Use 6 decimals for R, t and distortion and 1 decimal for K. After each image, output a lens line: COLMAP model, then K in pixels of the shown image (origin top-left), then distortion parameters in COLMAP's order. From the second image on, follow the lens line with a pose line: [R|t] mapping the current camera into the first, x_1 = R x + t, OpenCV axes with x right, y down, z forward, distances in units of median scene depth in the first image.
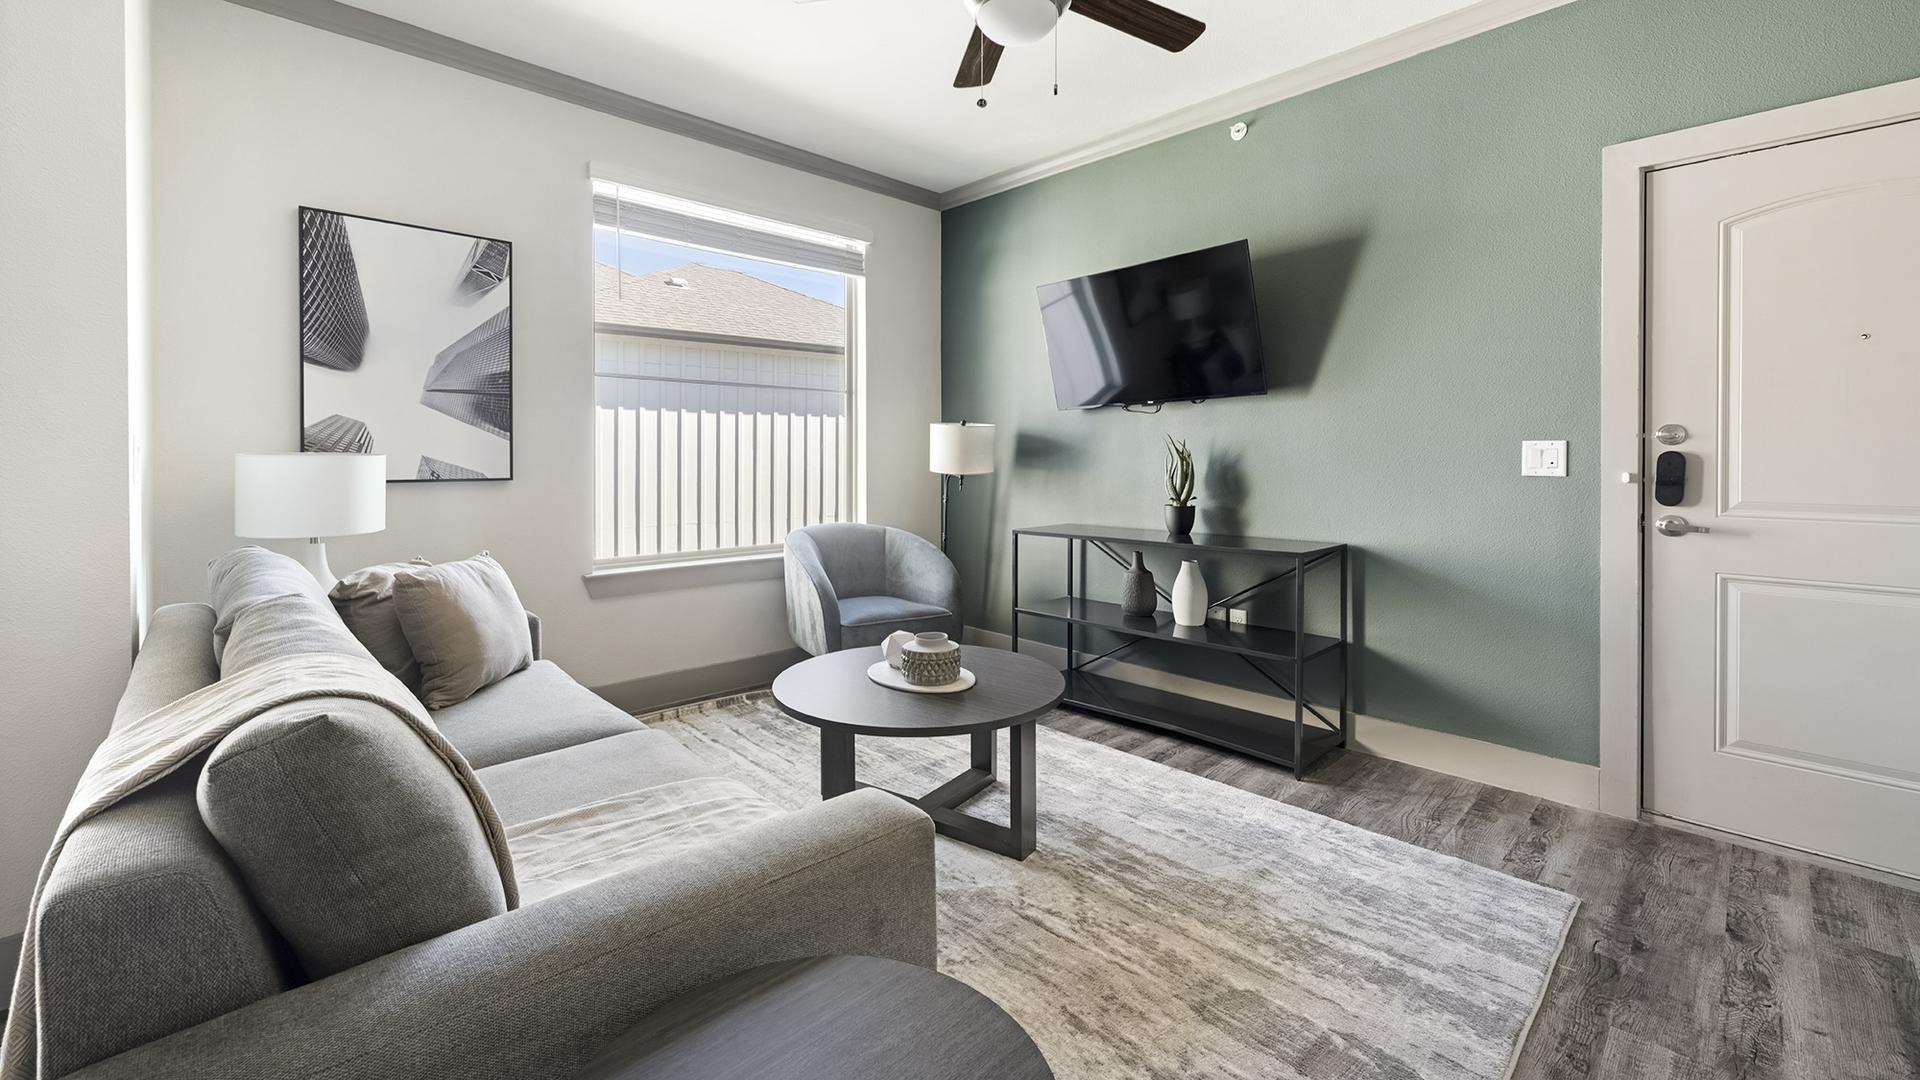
lens RADIAL K [[774.1, 0, 956.8], [0, 774.1, 461.3], [0, 0, 1]] dist [-0.001188, -0.000015]
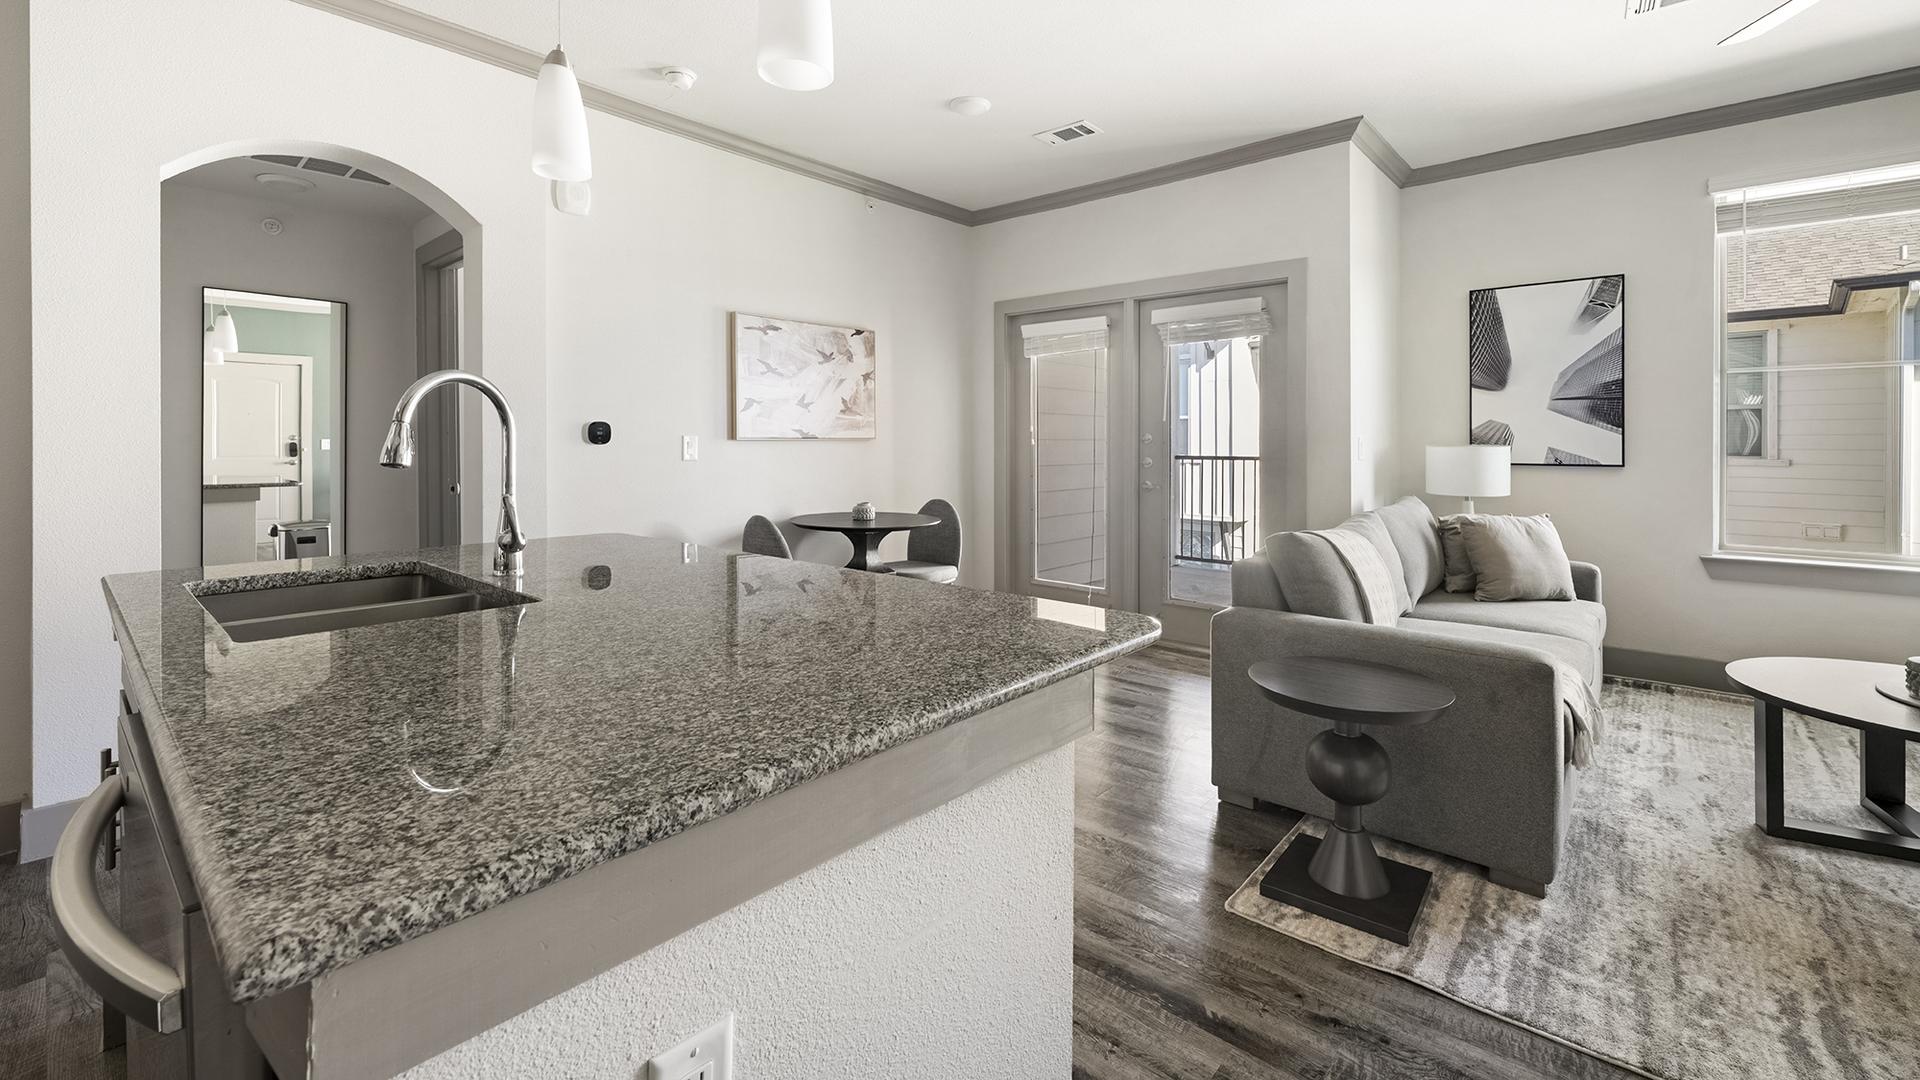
lens RADIAL K [[791.0, 0, 964.7], [0, 791.0, 443.6], [0, 0, 1]] dist [0.000371, 0.000072]
pose [[0.087585, -0.000481, -0.996157, 0.614849], [-0.008280, 0.999965, -0.001211, -0.002628], [0.996123, 0.008355, 0.087578, -0.162722]]
